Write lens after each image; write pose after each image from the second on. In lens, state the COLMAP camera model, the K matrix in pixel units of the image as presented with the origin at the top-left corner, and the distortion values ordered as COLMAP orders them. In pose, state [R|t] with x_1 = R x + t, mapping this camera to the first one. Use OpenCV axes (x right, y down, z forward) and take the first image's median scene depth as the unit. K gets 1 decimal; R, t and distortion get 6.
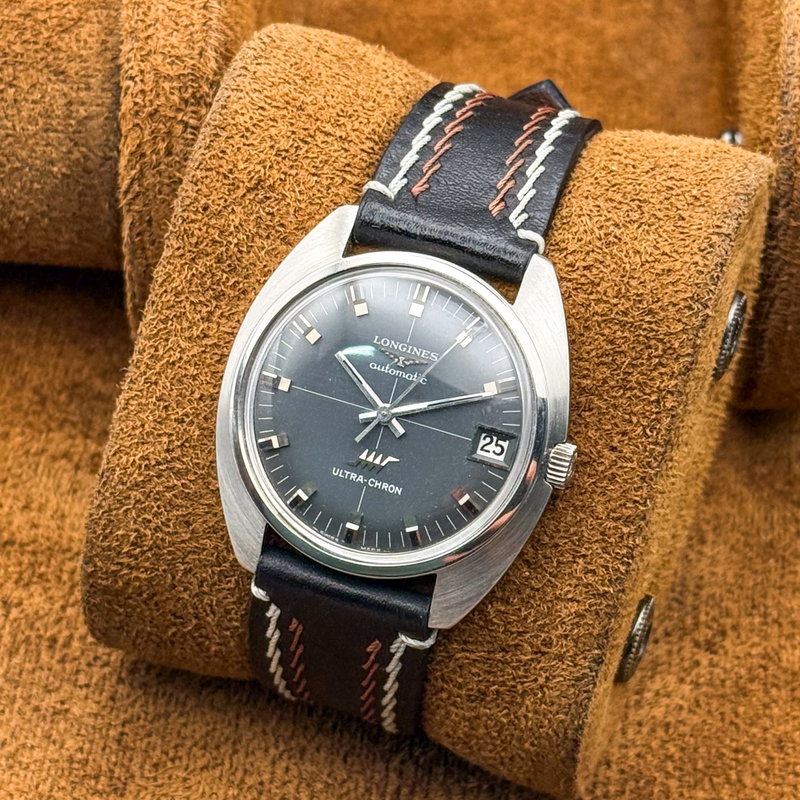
lens RADIAL K [[2728.2, 0, 382.0], [0, 2728.2, 398.2], [0, 0, 1]] dist [0.230001, -2.139007]
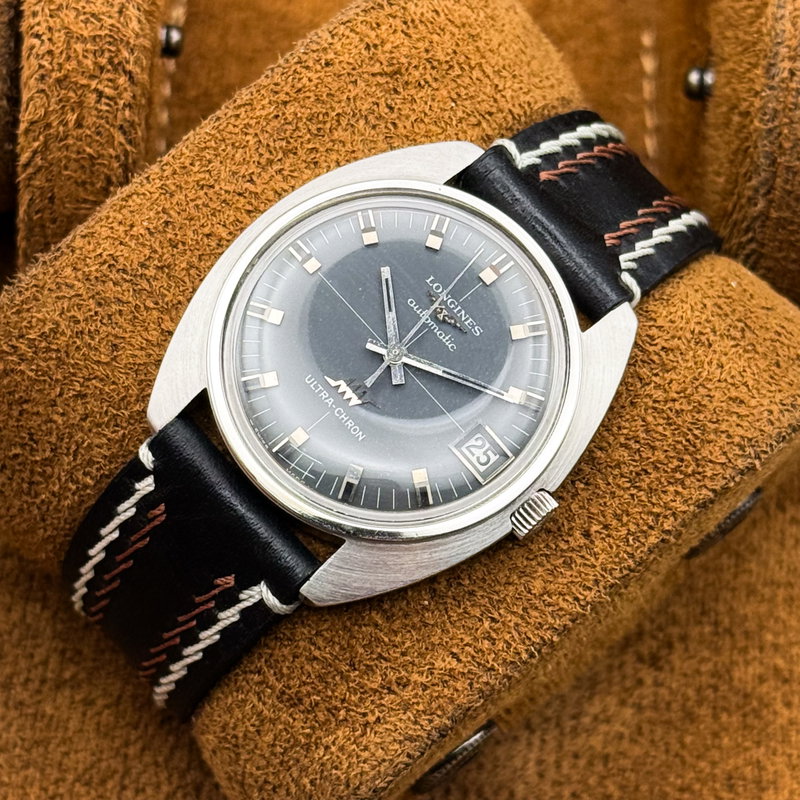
lens RADIAL K [[2728.2, 0, 382.0], [0, 2728.2, 398.2], [0, 0, 1]] dist [0.230001, -2.139007]
pose [[0.828977, 0.553021, 0.083463, -0.065170], [-0.533565, 0.826734, -0.178380, 0.169585], [-0.167649, 0.103341, 0.980415, 0.147297]]
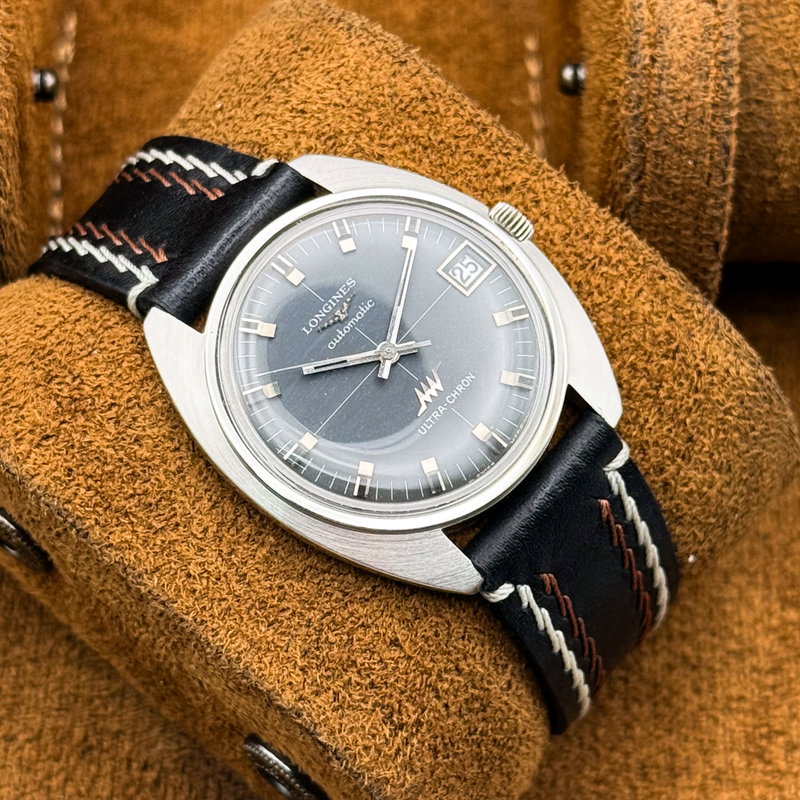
lens RADIAL K [[2728.2, 0, 382.0], [0, 2728.2, 398.2], [0, 0, 1]] dist [0.230001, -2.139007]
pose [[0.372667, -0.783842, 0.496700, -0.444197], [0.905884, 0.423369, -0.011554, 0.020233], [-0.201231, 0.454258, 0.867845, 0.222563]]
